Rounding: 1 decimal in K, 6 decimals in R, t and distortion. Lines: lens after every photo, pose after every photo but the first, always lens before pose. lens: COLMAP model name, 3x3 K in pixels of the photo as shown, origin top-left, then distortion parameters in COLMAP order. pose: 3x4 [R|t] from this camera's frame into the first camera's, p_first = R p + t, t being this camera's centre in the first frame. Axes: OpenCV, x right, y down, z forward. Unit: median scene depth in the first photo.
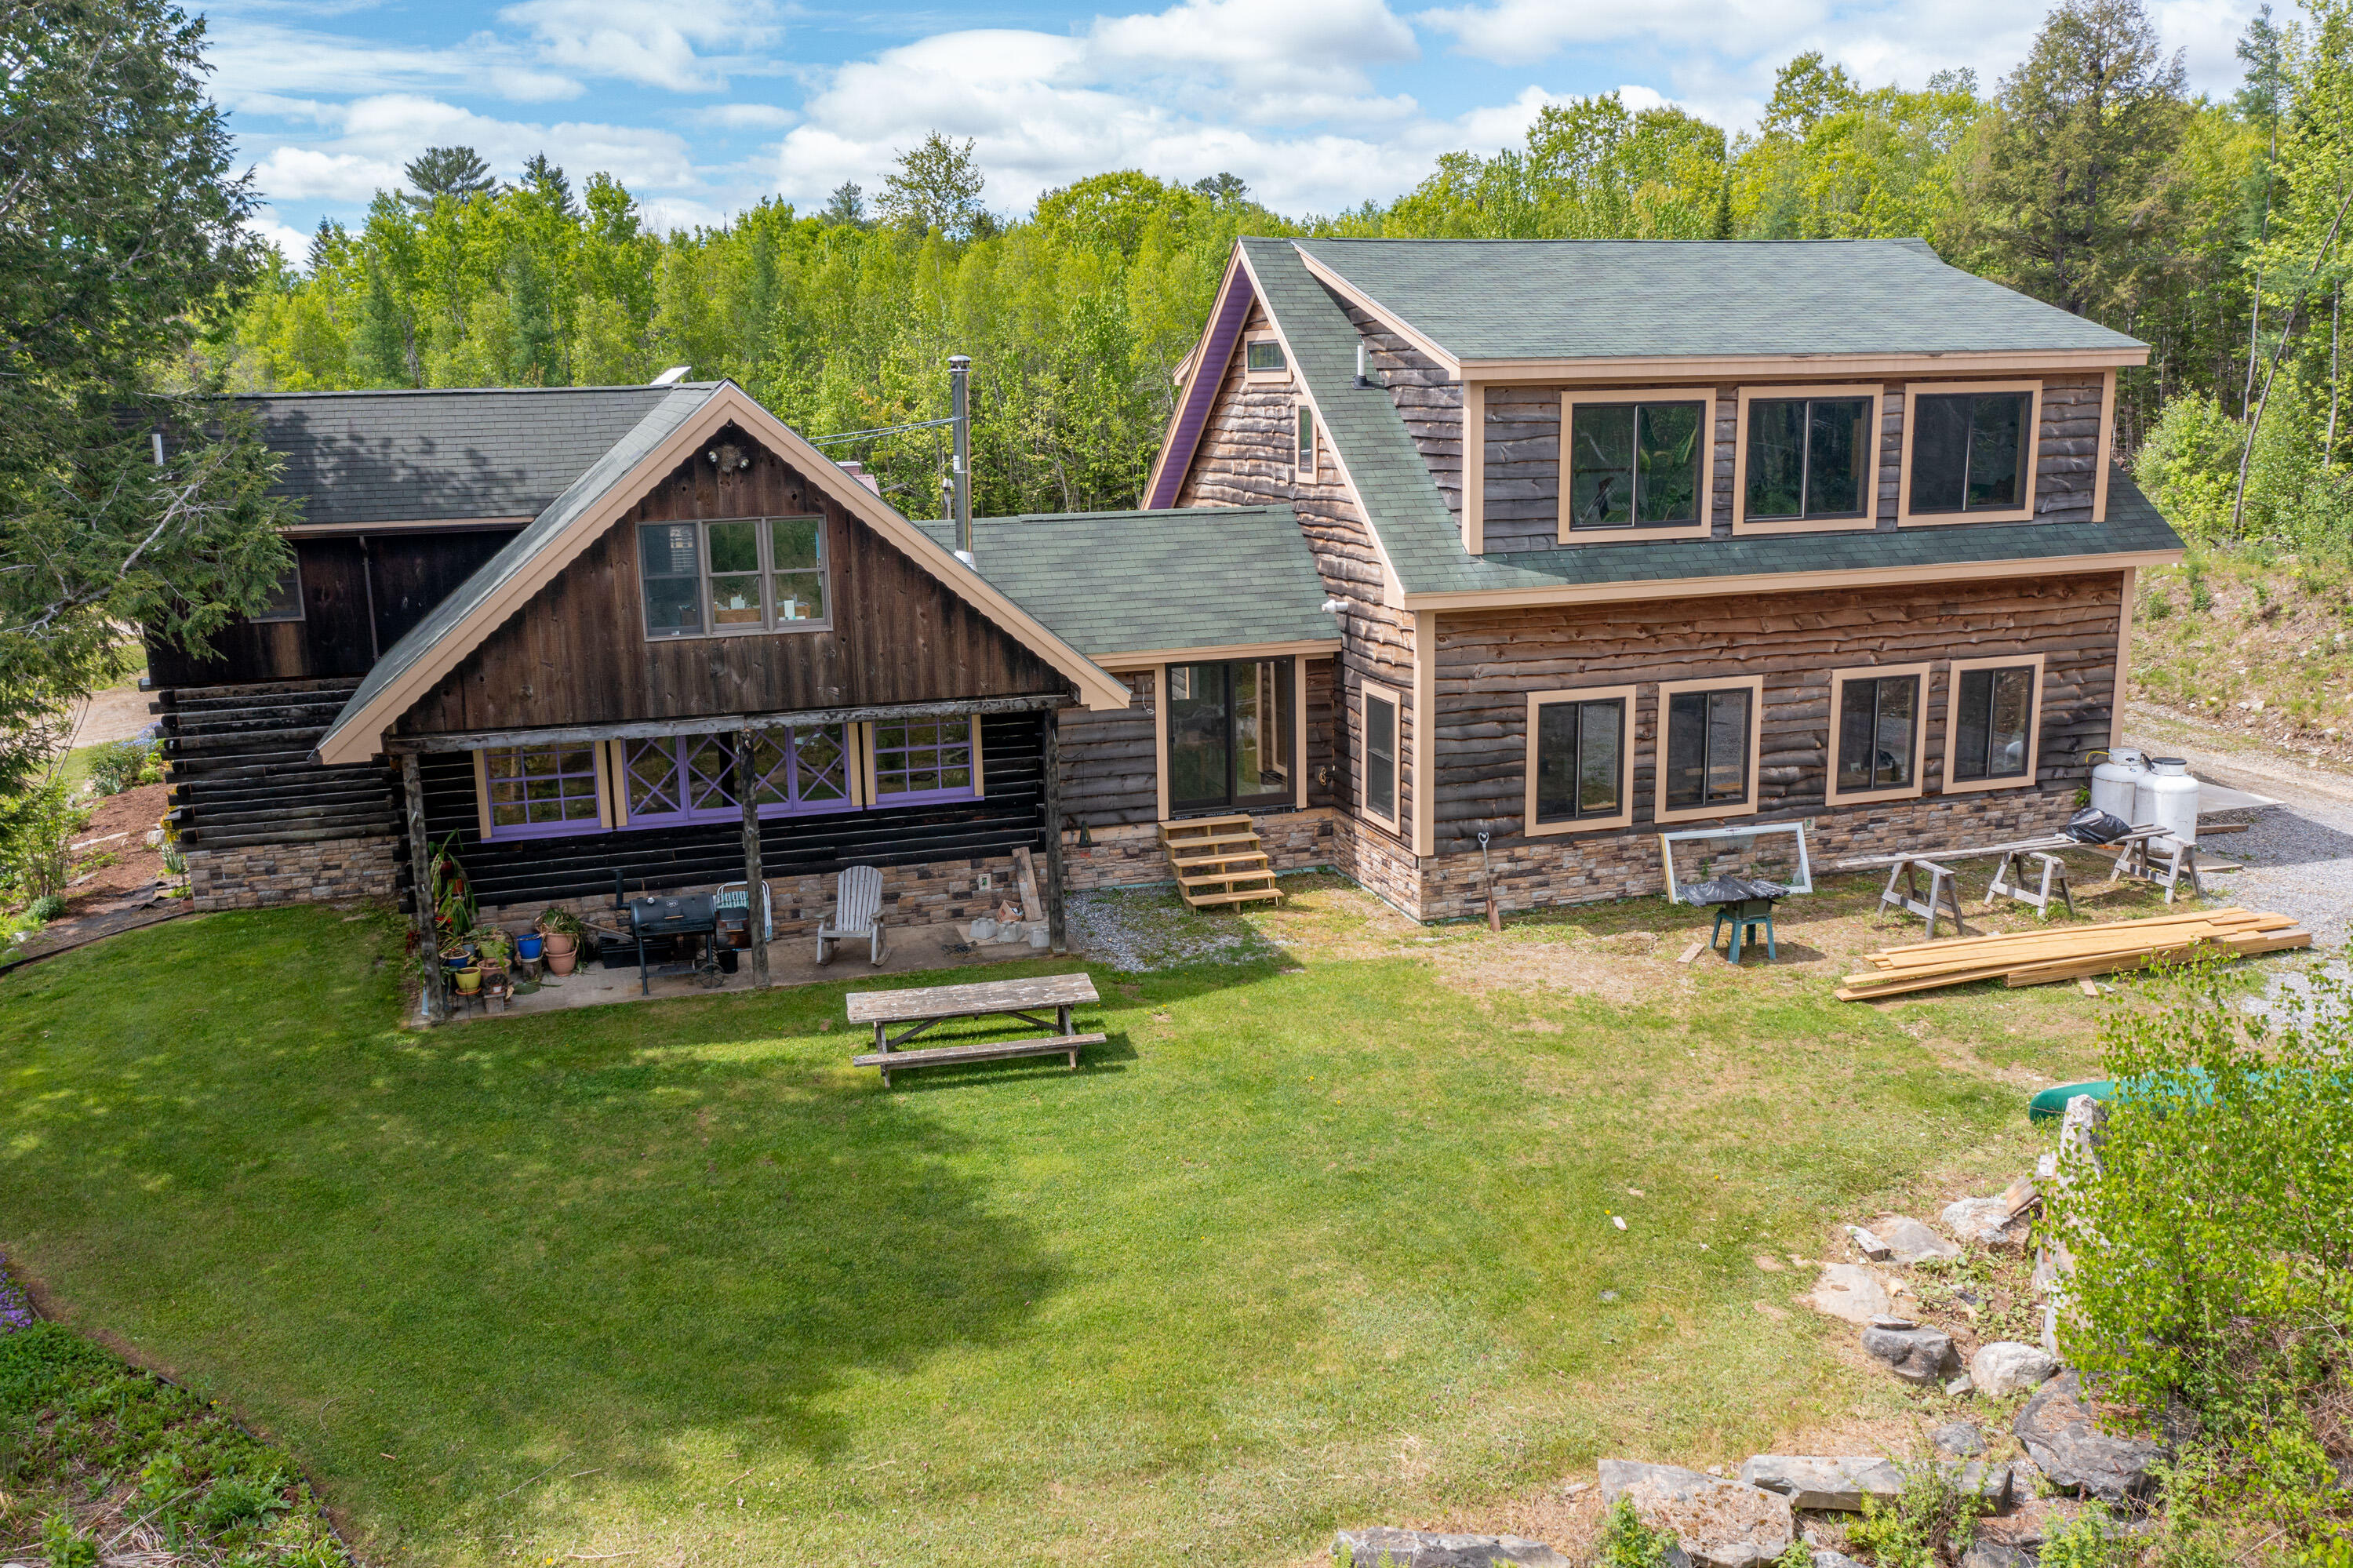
lens RADIAL K [[1859.8, 0, 1180.1], [0, 1859.8, 784.3], [0, 0, 1]] dist [-0.017470, 0.012033]
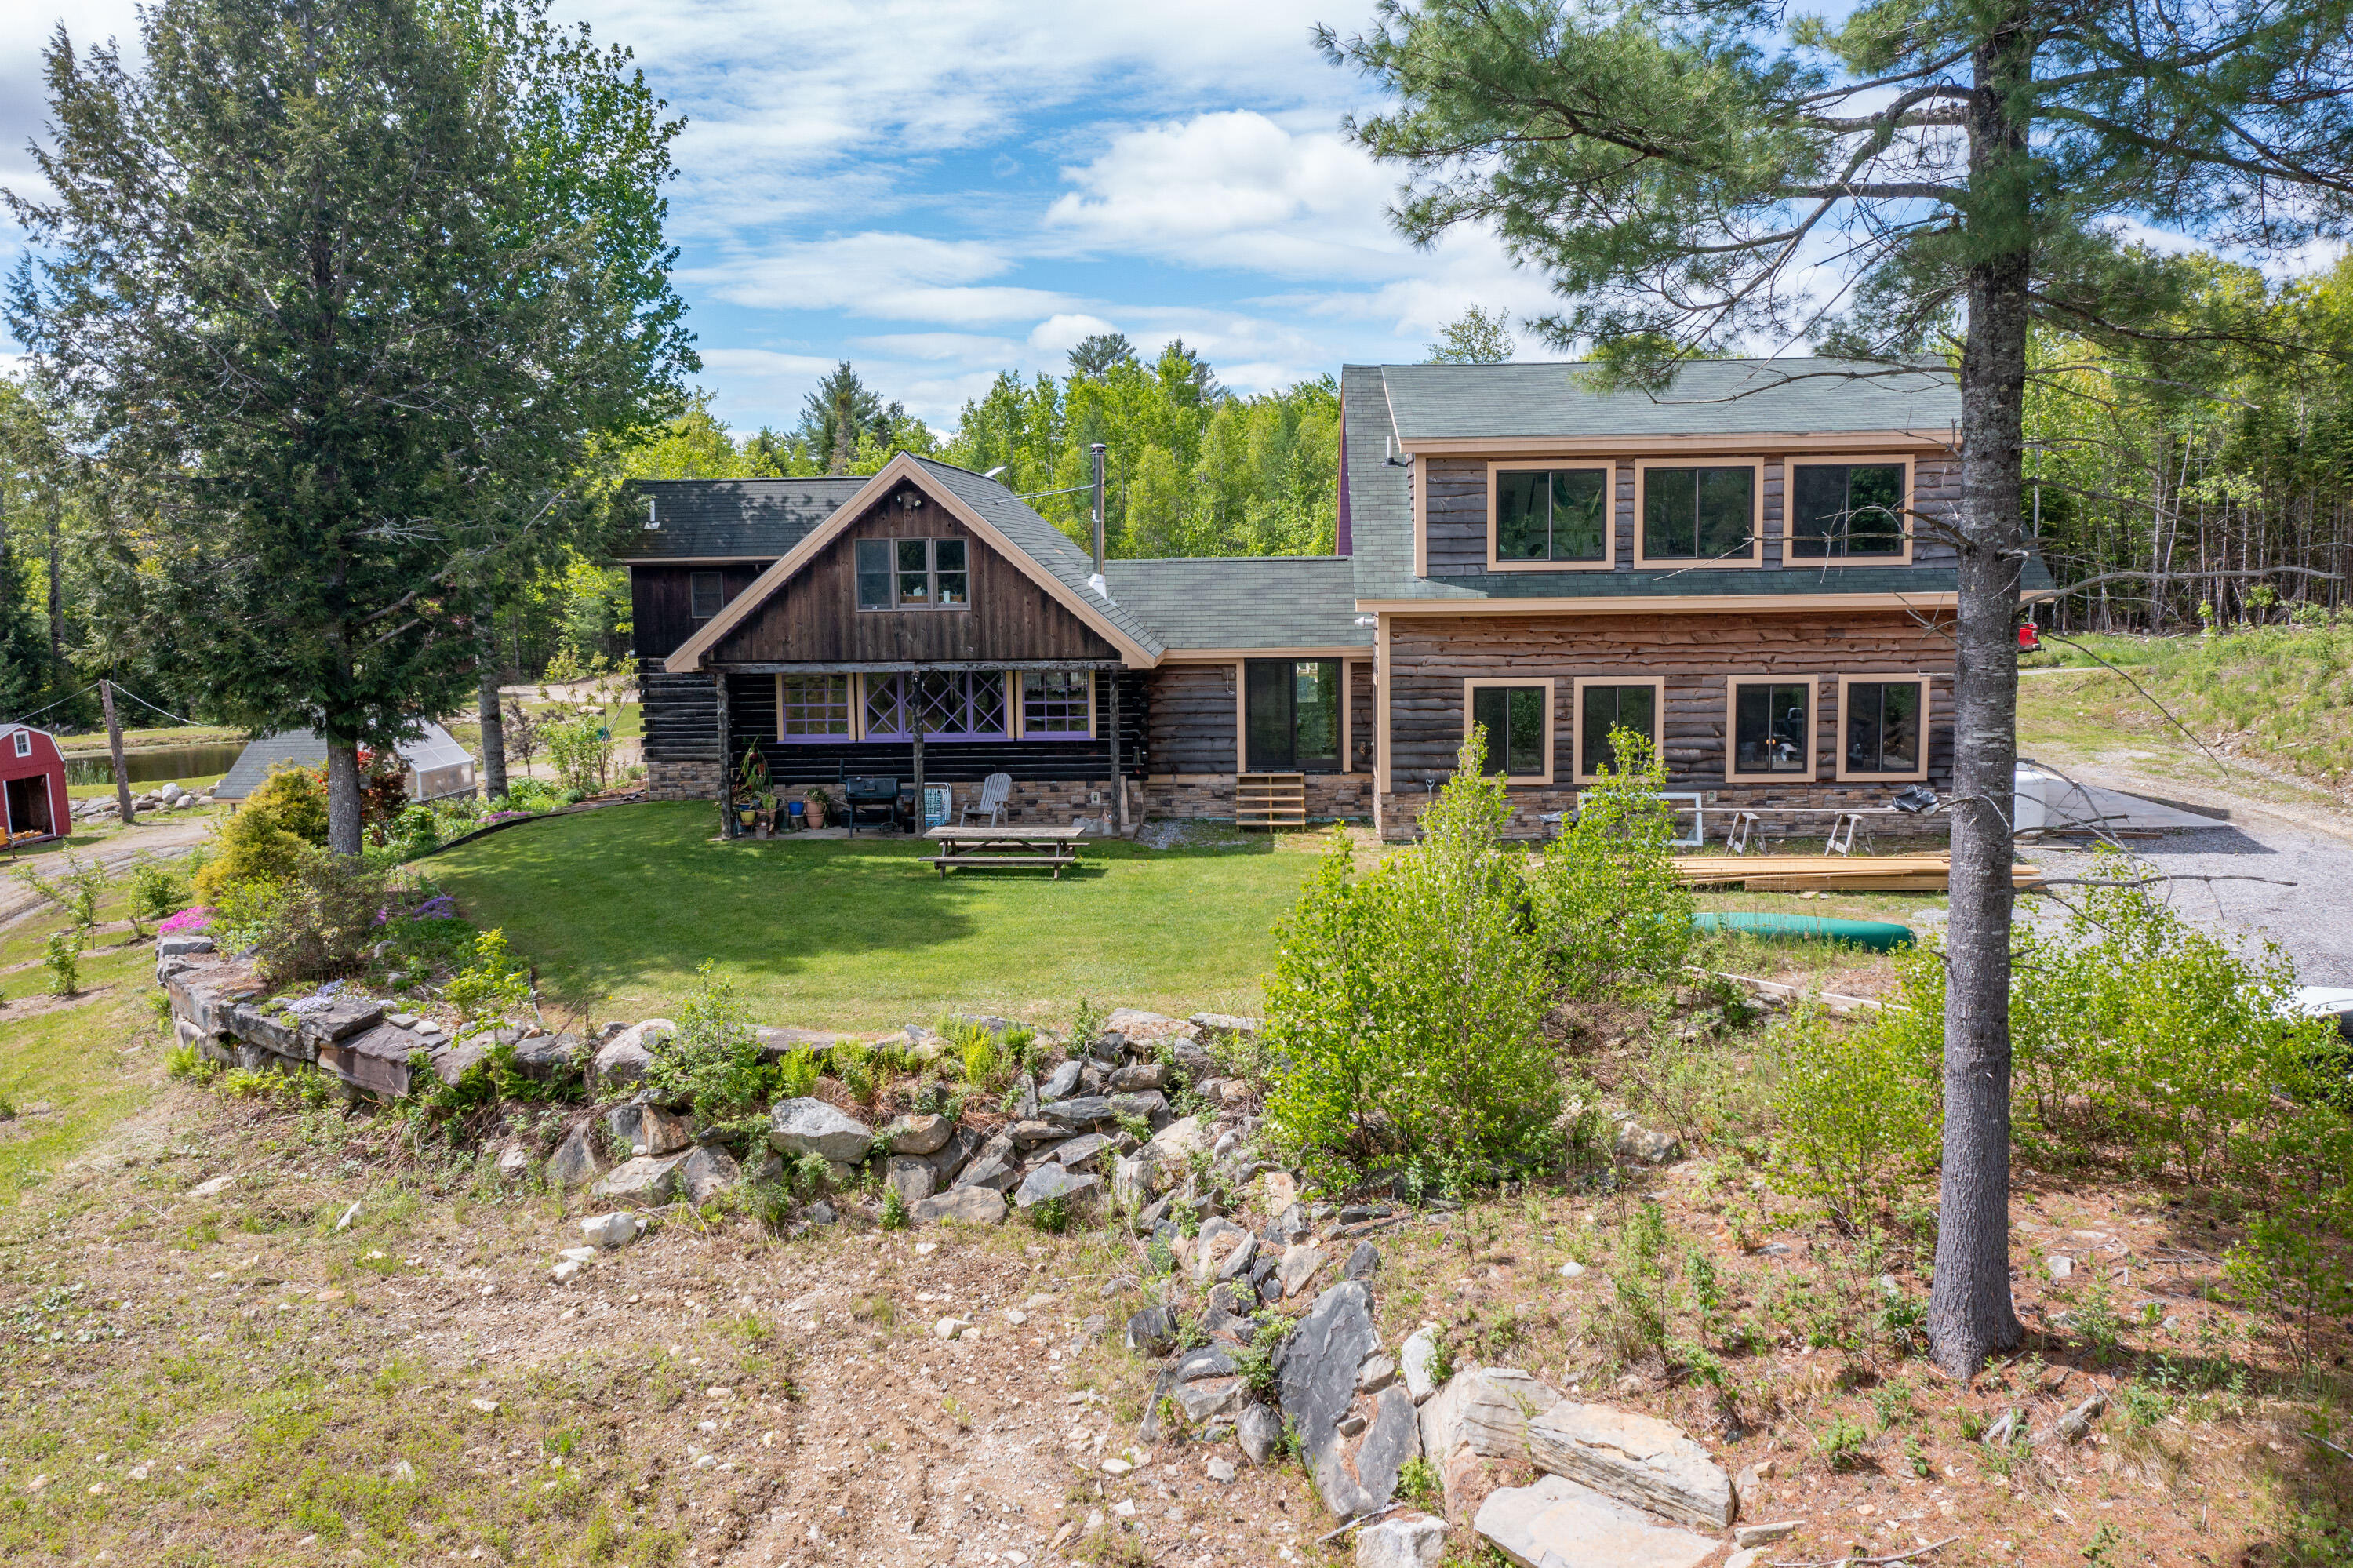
lens RADIAL K [[1859.8, 0, 1180.7], [0, 1859.8, 788.4], [0, 0, 1]] dist [-0.017470, 0.012033]
pose [[0.938127, 0.047941, -0.342957, 0.458836], [-0.077432, 0.994335, -0.072813, 0.146028], [0.337524, 0.094863, 0.936525, -0.349270]]
